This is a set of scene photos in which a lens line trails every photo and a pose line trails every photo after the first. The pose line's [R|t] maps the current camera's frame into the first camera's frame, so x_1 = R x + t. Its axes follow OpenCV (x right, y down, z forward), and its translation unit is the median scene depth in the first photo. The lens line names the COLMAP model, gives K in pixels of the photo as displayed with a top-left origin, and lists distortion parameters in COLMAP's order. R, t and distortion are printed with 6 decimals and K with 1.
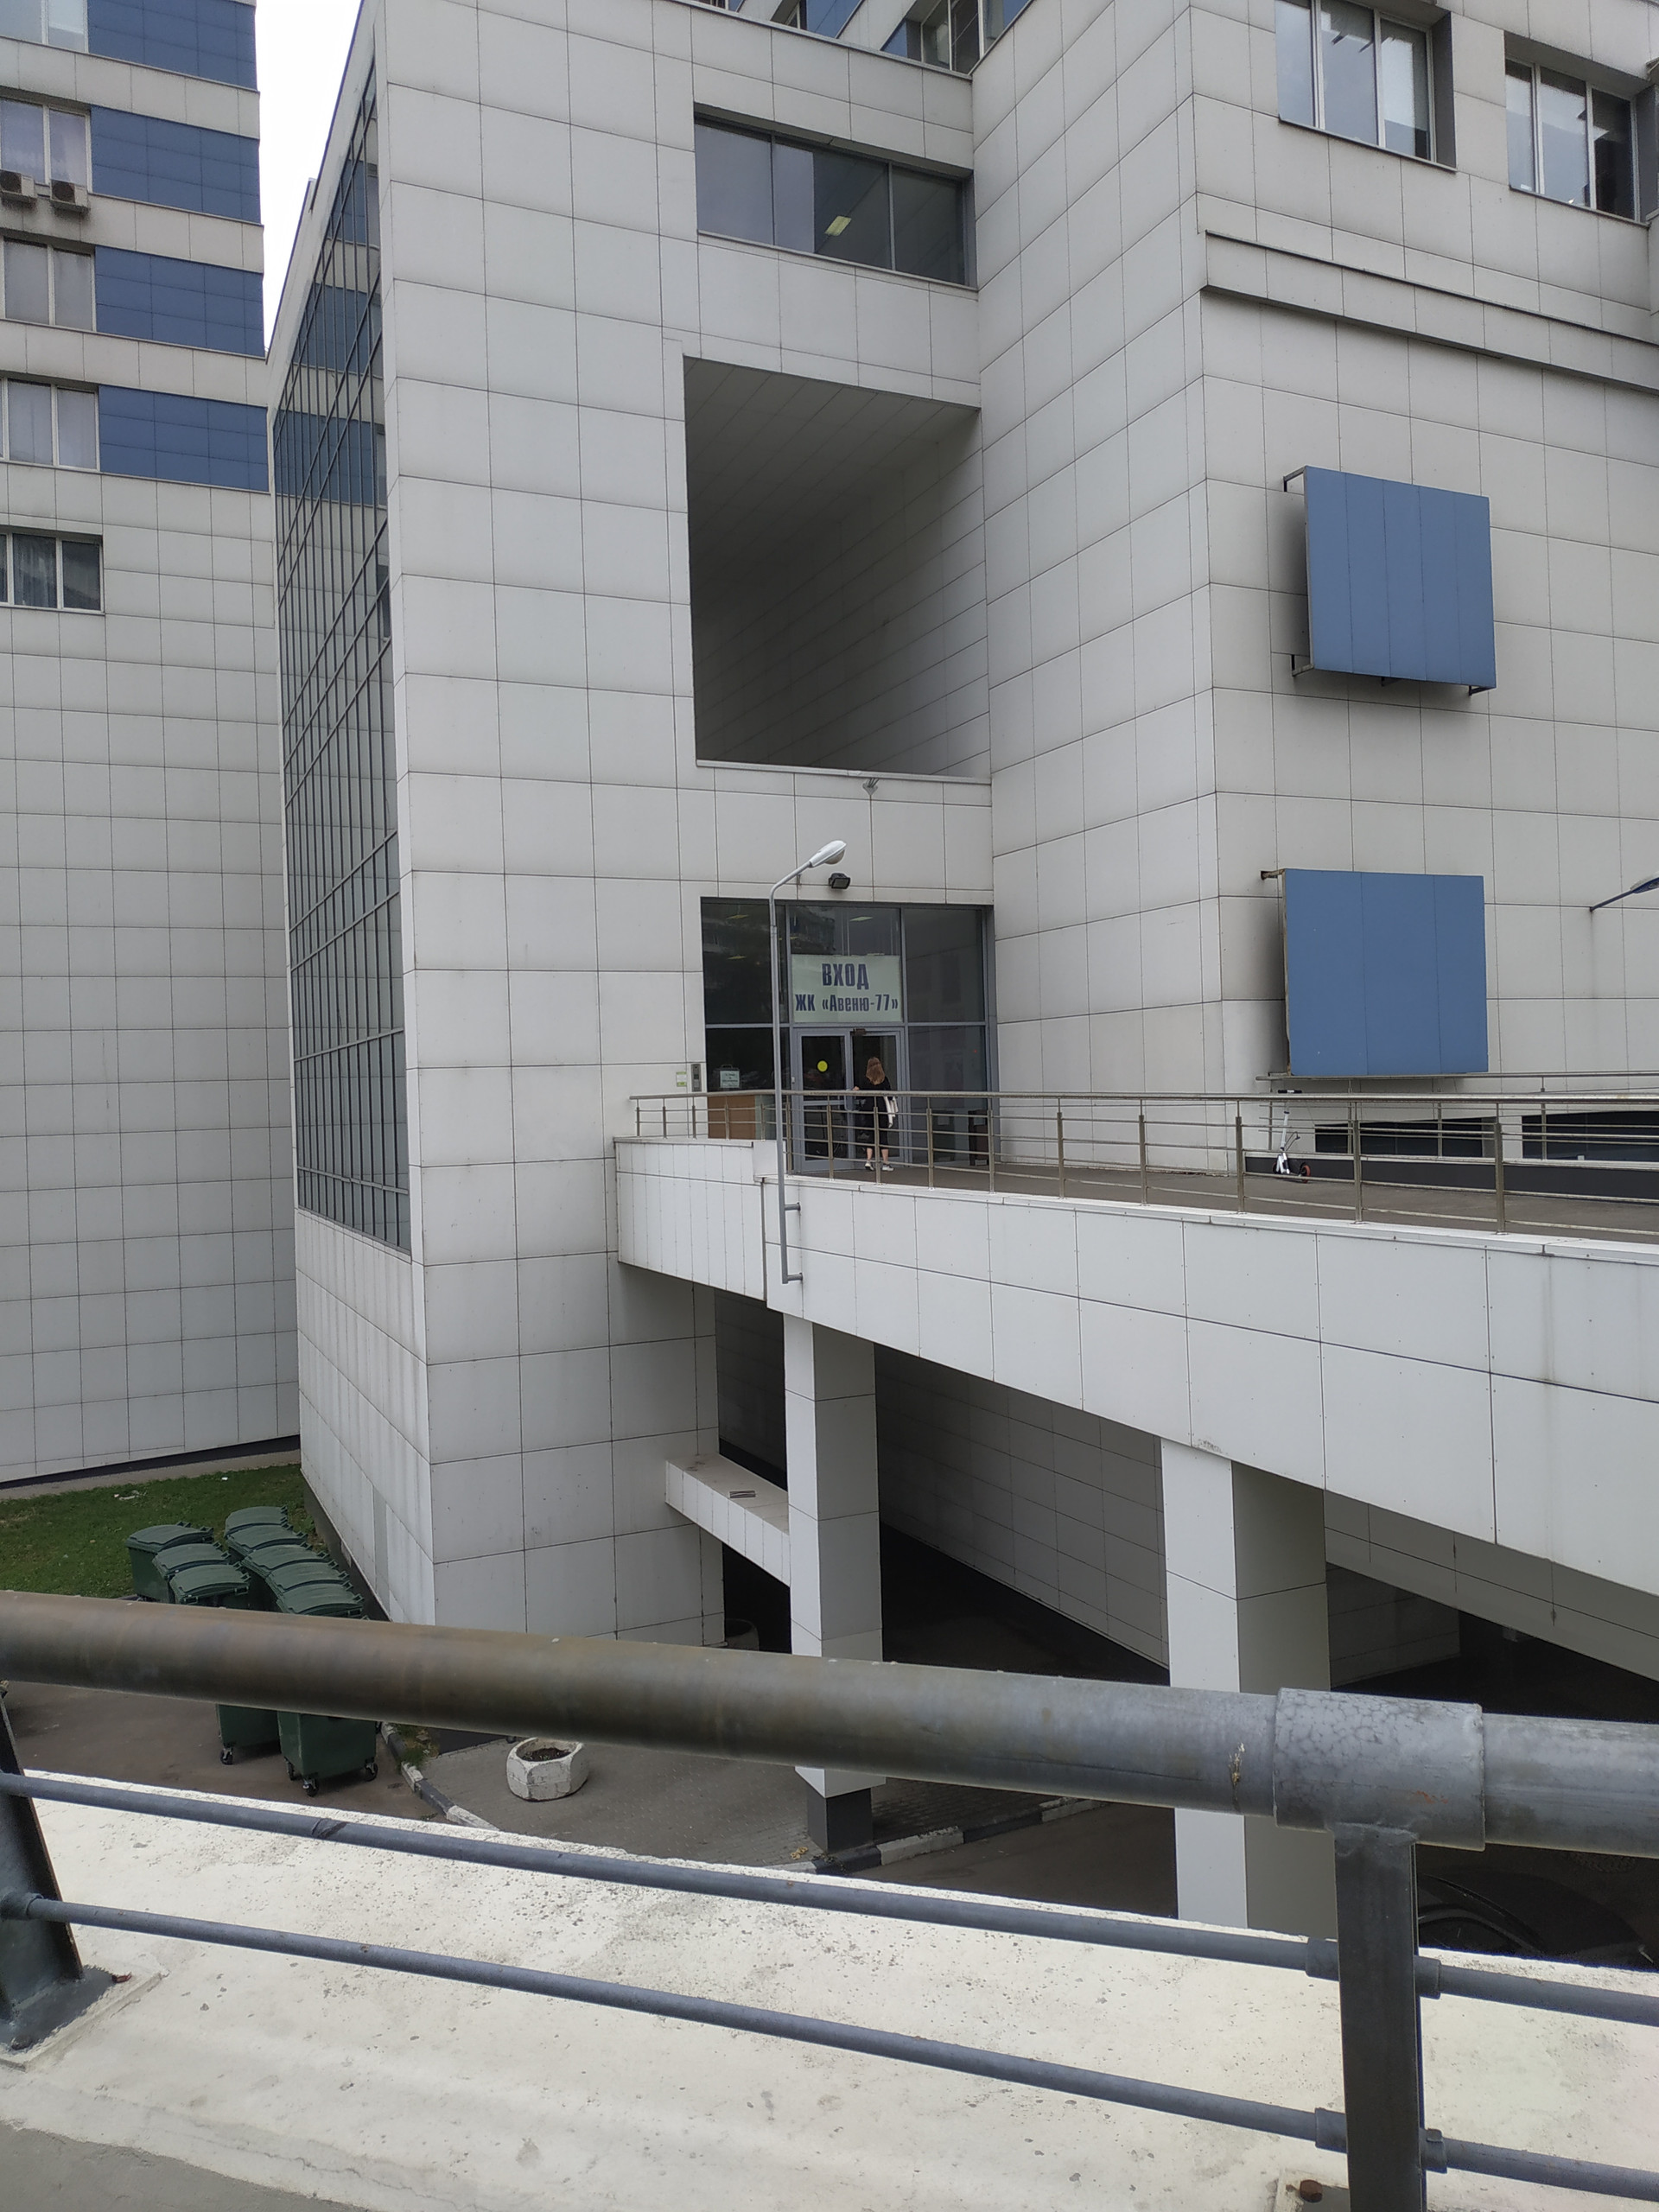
lens RADIAL K [[1592.4, 0, 827.4], [0, 1592.4, 1097.6], [0, 0, 1]] dist [-0.002809, -0.007476]
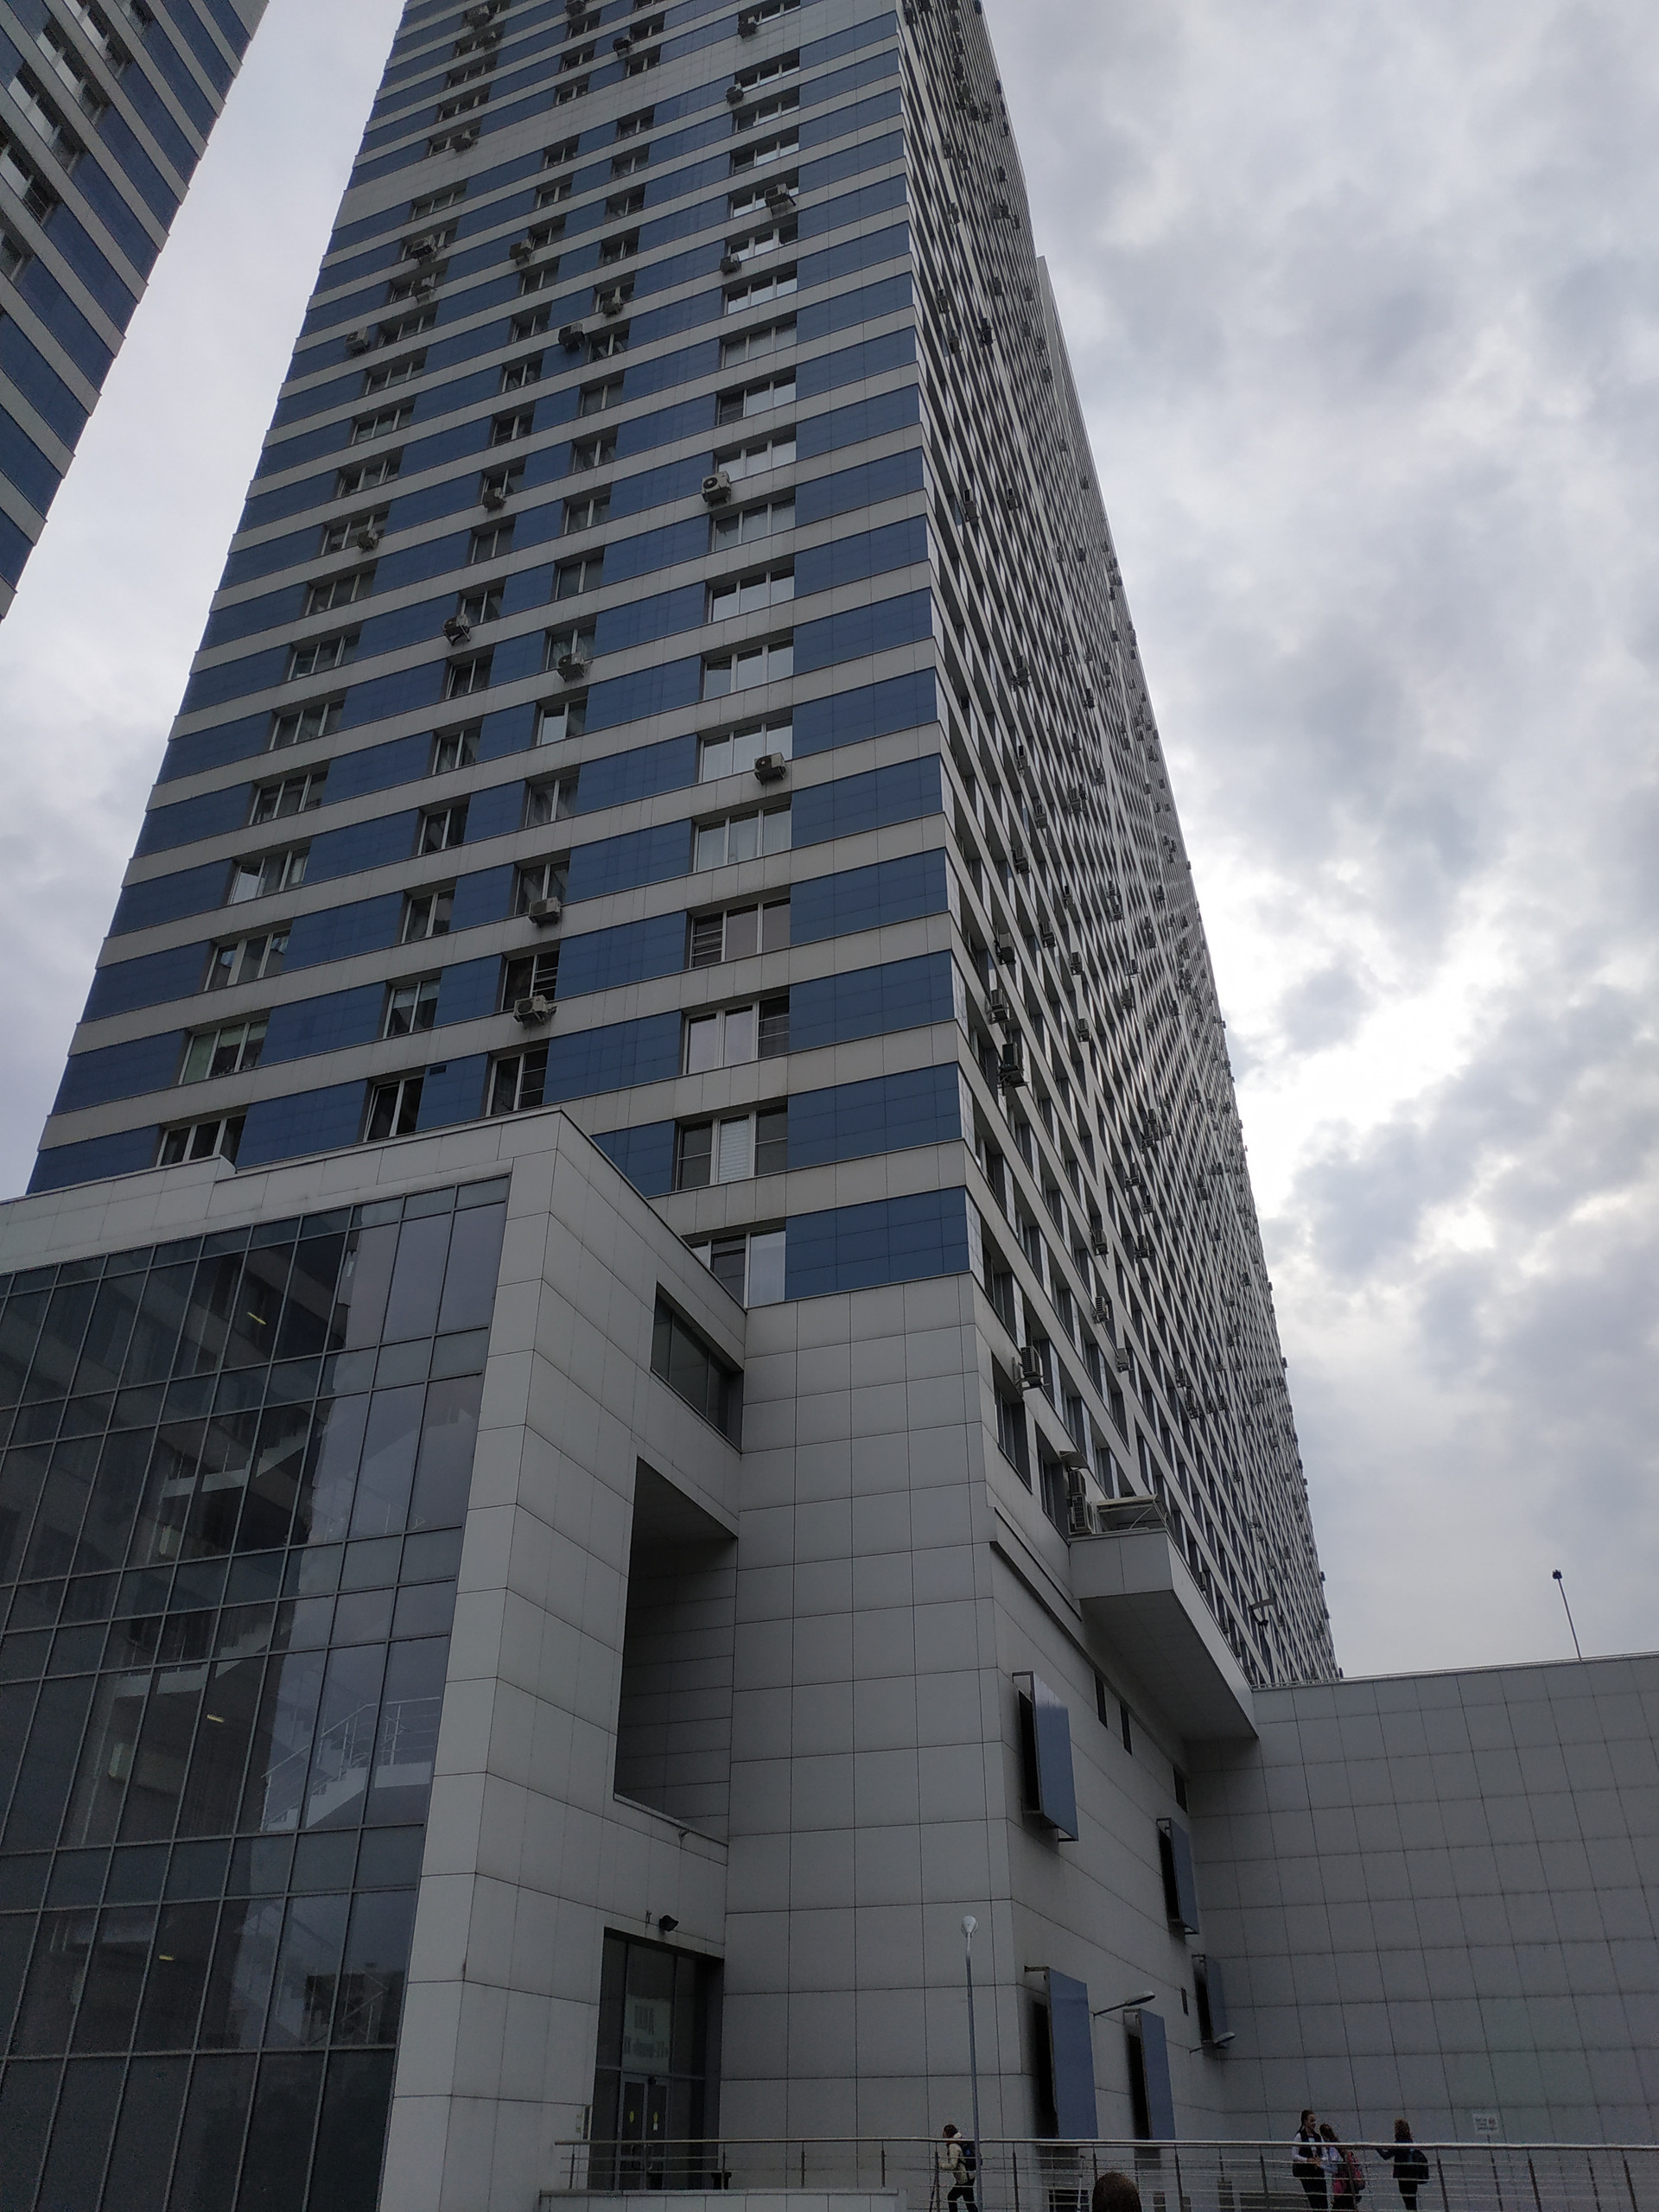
lens RADIAL K [[1592.4, 0, 830.2], [0, 1592.4, 1105.1], [0, 0, 1]] dist [-0.002809, -0.007476]
pose [[0.691971, 0.421943, 0.585781, -0.791503], [-0.018146, 0.821325, -0.570172, 0.027883], [-0.721697, 0.383913, 0.575990, 0.038005]]
